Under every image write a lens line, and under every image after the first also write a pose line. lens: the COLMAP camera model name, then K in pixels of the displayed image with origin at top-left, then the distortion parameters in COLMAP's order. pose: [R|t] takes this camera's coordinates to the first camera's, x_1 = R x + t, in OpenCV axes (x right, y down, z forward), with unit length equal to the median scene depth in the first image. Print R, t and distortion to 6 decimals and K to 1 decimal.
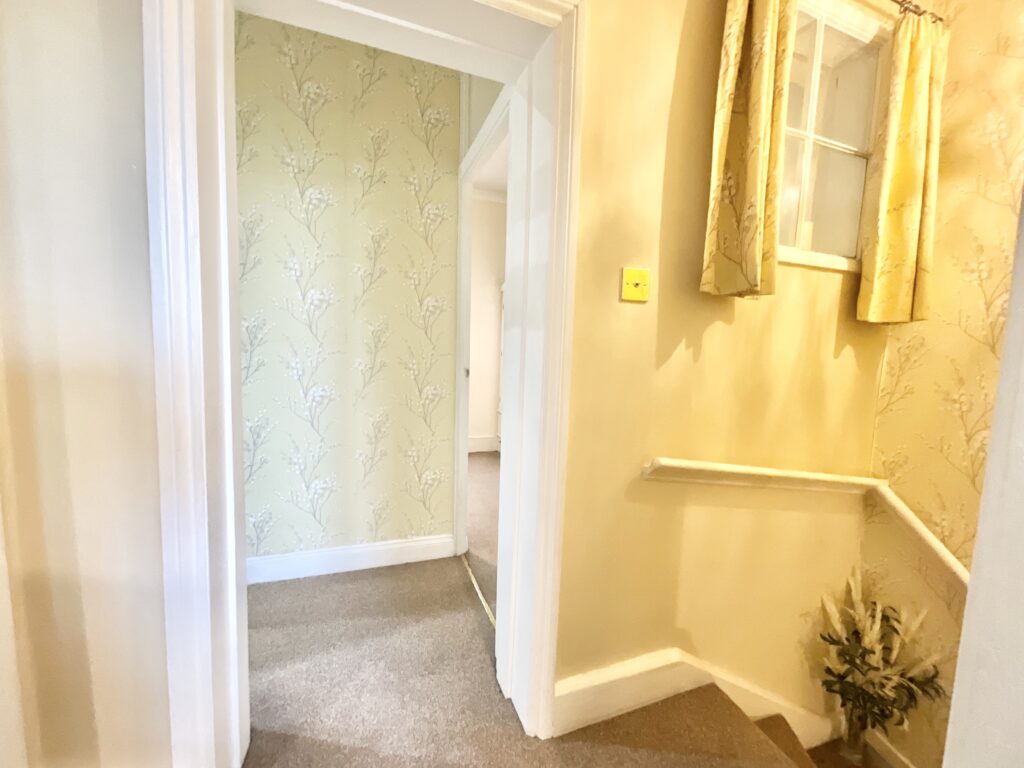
lens RADIAL K [[414.3, 0, 513.1], [0, 414.3, 384.3], [0, 0, 1]] dist [-0.002144, -0.000602]
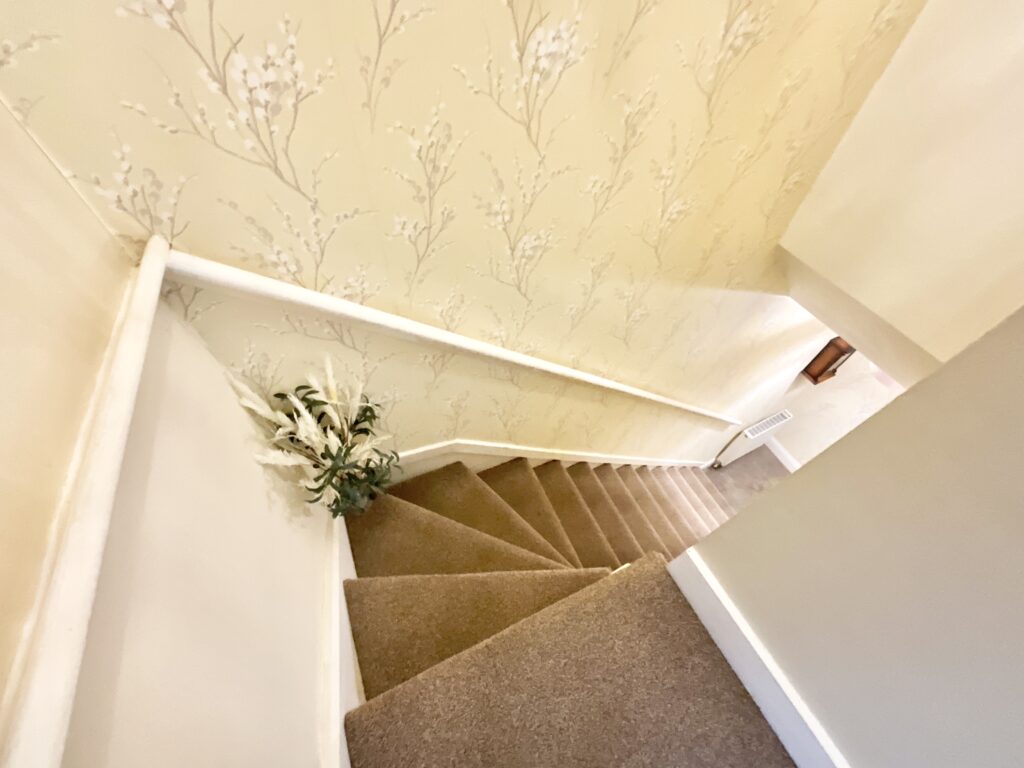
lens RADIAL K [[414.3, 0, 508.2], [0, 414.3, 387.5], [0, 0, 1]] dist [-0.002144, -0.000602]
pose [[-0.093362, -0.815963, 0.570515, 0.485831], [0.071553, 0.566037, 0.821268, -0.031334], [-0.993058, 0.117497, 0.005538, 0.658604]]
